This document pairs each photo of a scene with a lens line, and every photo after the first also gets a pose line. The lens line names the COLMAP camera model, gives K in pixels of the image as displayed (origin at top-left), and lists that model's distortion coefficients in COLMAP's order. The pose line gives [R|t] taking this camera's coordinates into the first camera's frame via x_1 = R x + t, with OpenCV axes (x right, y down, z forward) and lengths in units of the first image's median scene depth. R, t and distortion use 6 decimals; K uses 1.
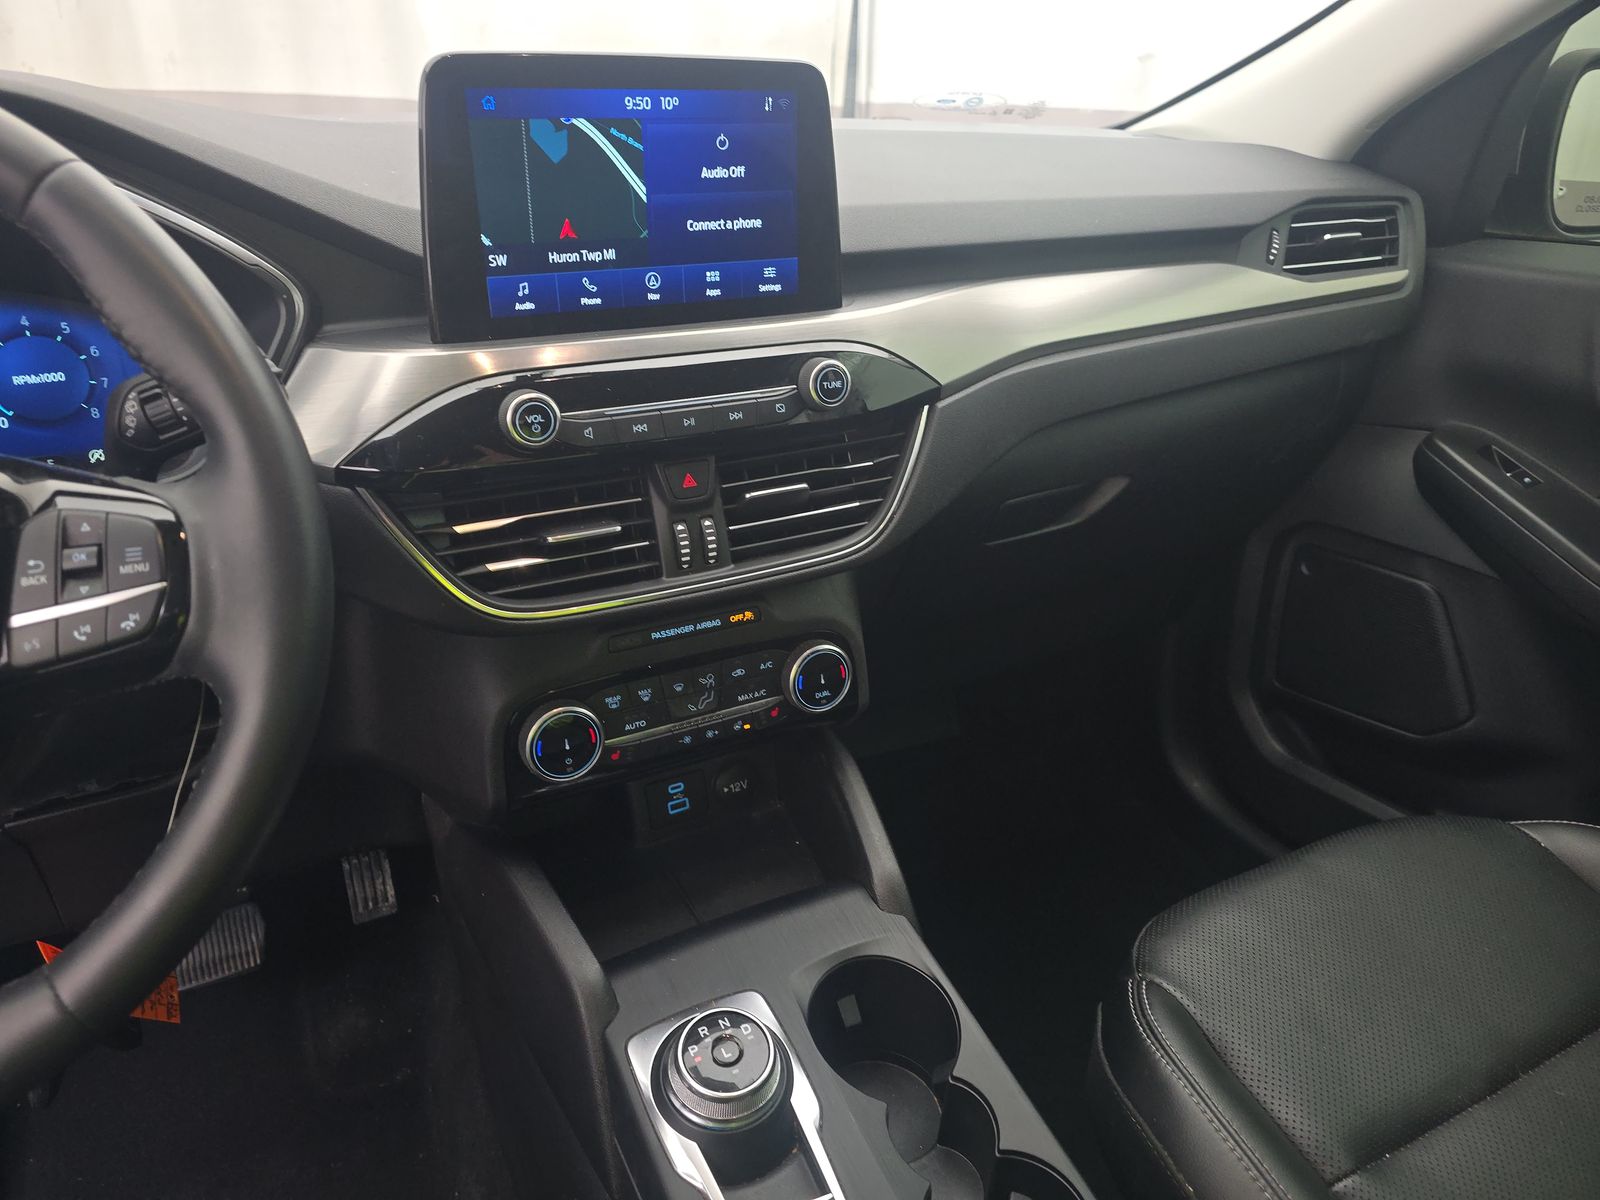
lens RADIAL K [[1048.7, 0, 800.0], [0, 1048.7, 561.7], [0, 0, 1]] dist [0.021970, -0.024386]
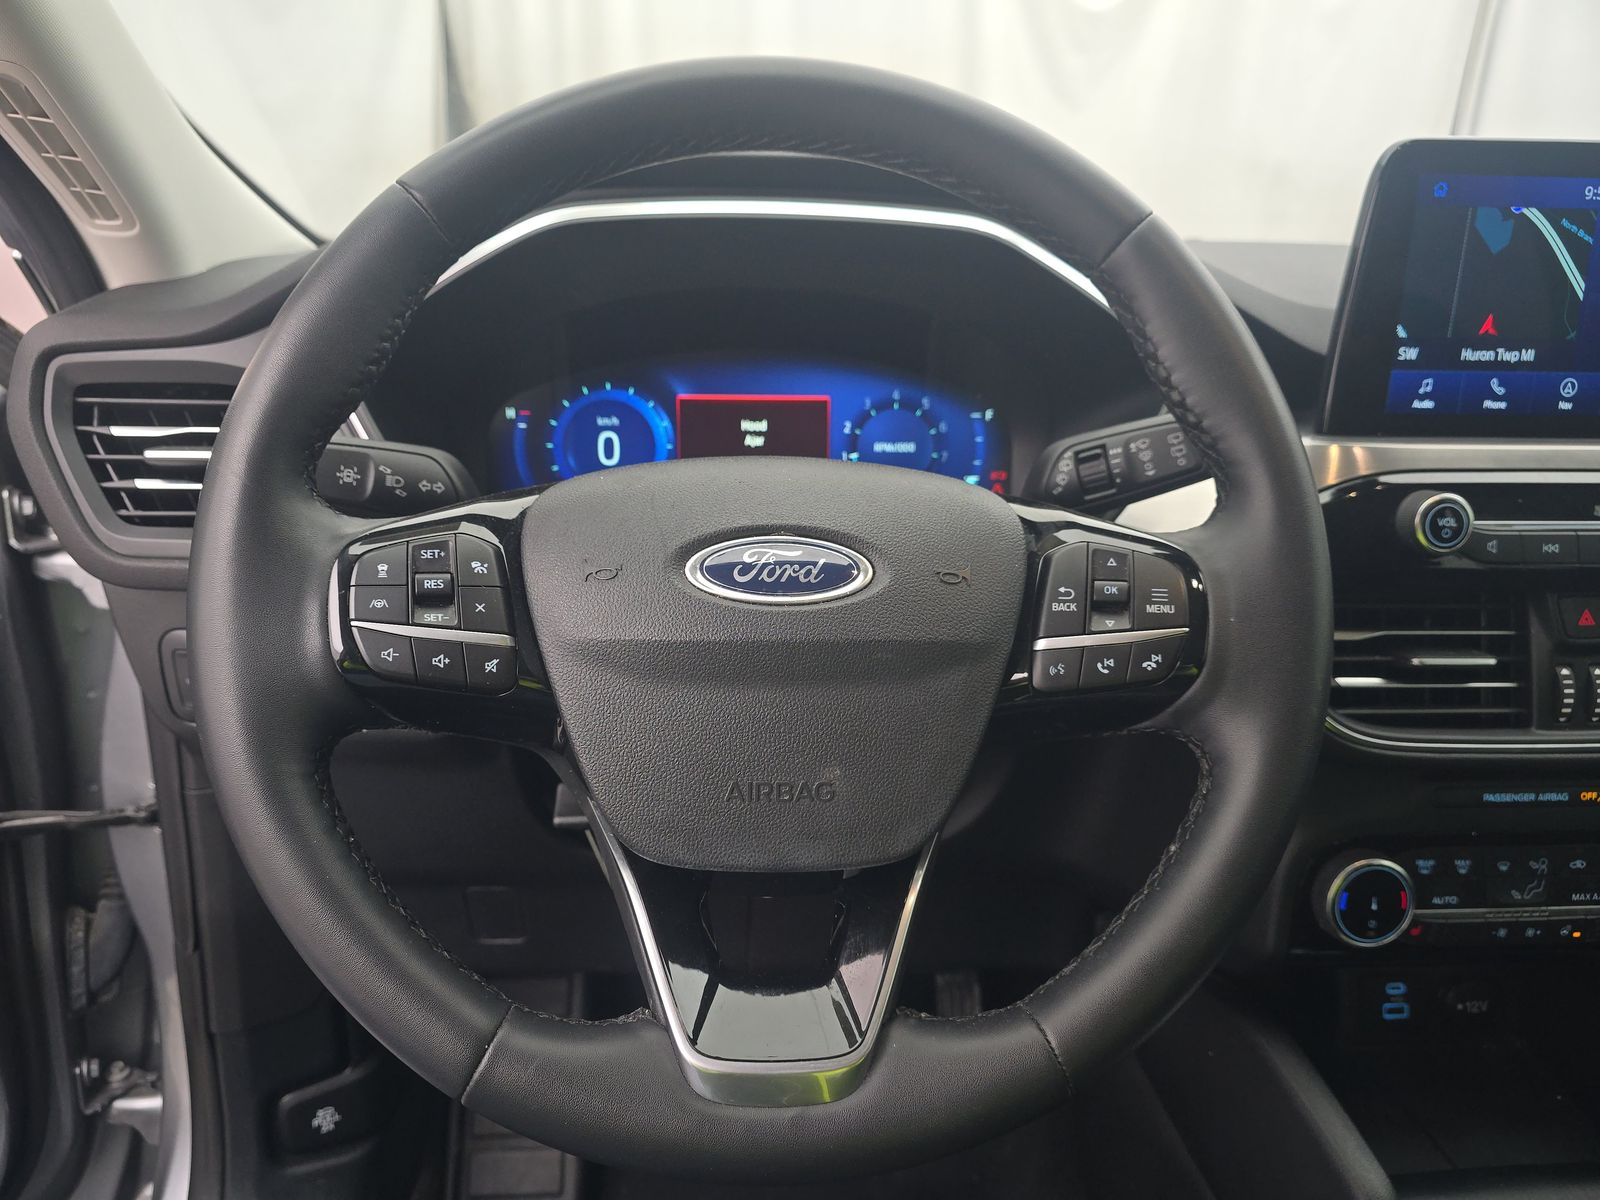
lens RADIAL K [[1048.7, 0, 800.0], [0, 1048.7, 561.7], [0, 0, 1]] dist [0.021970, -0.024386]
pose [[0.916341, 0.110869, -0.384743, -0.387286], [-0.170096, 0.977672, -0.123388, 0.095437], [0.362473, 0.178508, 0.914739, -0.011091]]
